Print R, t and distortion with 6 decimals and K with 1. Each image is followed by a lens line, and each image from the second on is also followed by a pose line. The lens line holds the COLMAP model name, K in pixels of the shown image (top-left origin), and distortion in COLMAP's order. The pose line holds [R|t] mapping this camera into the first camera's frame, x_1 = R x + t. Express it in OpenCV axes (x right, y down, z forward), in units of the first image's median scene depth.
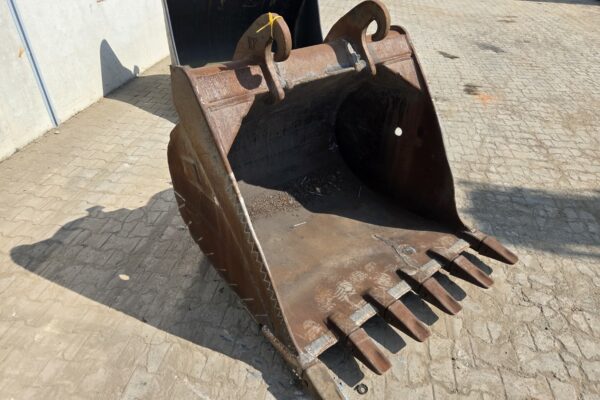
lens RADIAL K [[399.7, 0, 298.7], [0, 399.7, 201.7], [0, 0, 1]] dist [0.039858, -0.020378]
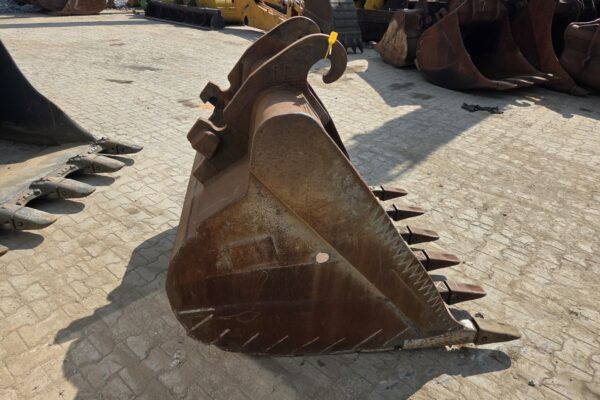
lens RADIAL K [[399.7, 0, 294.6], [0, 399.7, 199.2], [0, 0, 1]] dist [0.039858, -0.020378]
pose [[0.517831, -0.418191, 0.746302, -0.718791], [0.464499, 0.870025, 0.165220, -0.241667], [-0.718395, 0.261101, 0.644775, 0.435418]]
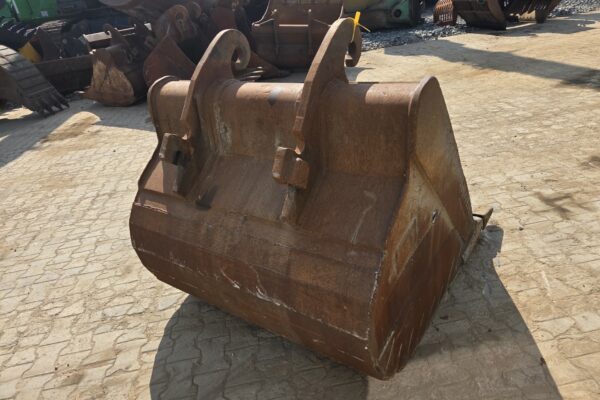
lens RADIAL K [[399.7, 0, 301.5], [0, 399.7, 198.8], [0, 0, 1]] dist [0.039858, -0.020378]
pose [[-0.302766, -0.422374, 0.854361, -0.758369], [0.652294, 0.561749, 0.508872, -0.585881], [-0.694871, 0.711364, 0.105434, 0.974669]]
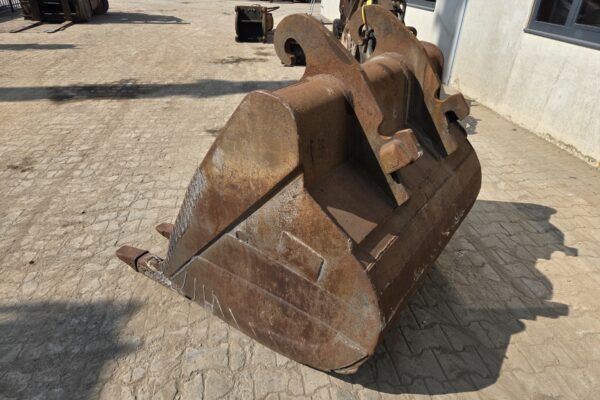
lens RADIAL K [[399.7, 0, 284.7], [0, 399.7, 202.4], [0, 0, 1]] dist [0.039858, -0.020378]
pose [[-0.962055, 0.107968, -0.250584, 0.412835], [-0.182623, 0.427551, 0.885352, -0.922047], [0.202727, 0.897521, -0.391610, 1.469081]]
